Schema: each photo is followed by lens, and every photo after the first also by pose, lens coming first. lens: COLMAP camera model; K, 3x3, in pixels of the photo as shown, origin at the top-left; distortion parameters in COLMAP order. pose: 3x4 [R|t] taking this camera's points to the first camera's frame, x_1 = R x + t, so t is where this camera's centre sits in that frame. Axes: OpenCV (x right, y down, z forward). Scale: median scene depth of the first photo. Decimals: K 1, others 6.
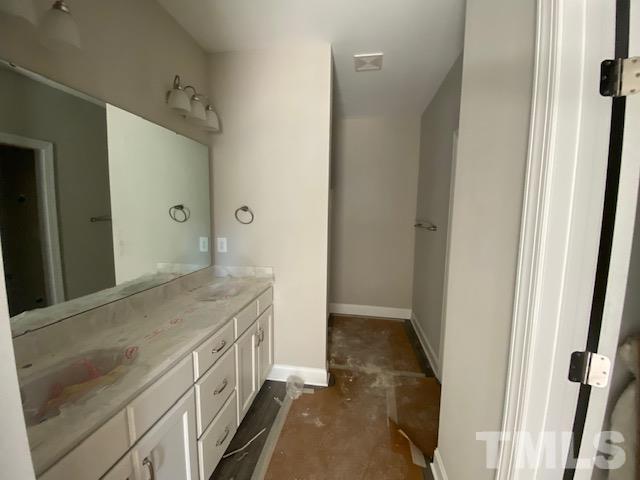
lens RADIAL K [[257.2, 0, 320.0], [0, 257.2, 240.0], [0, 0, 1]] dist [0.009377, -0.016972]
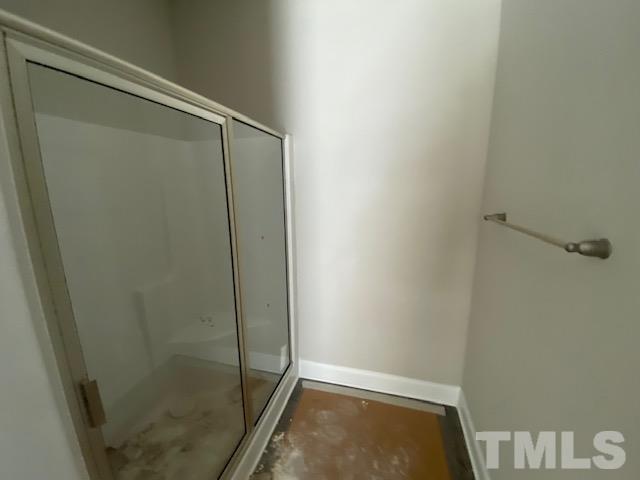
lens RADIAL K [[257.2, 0, 320.0], [0, 257.2, 240.0], [0, 0, 1]] dist [0.009377, -0.016972]
pose [[0.993833, 0.003697, -0.110823, 0.149498], [0.007810, 0.994628, 0.103214, -0.057396], [0.110609, -0.103443, 0.988466, 0.532974]]
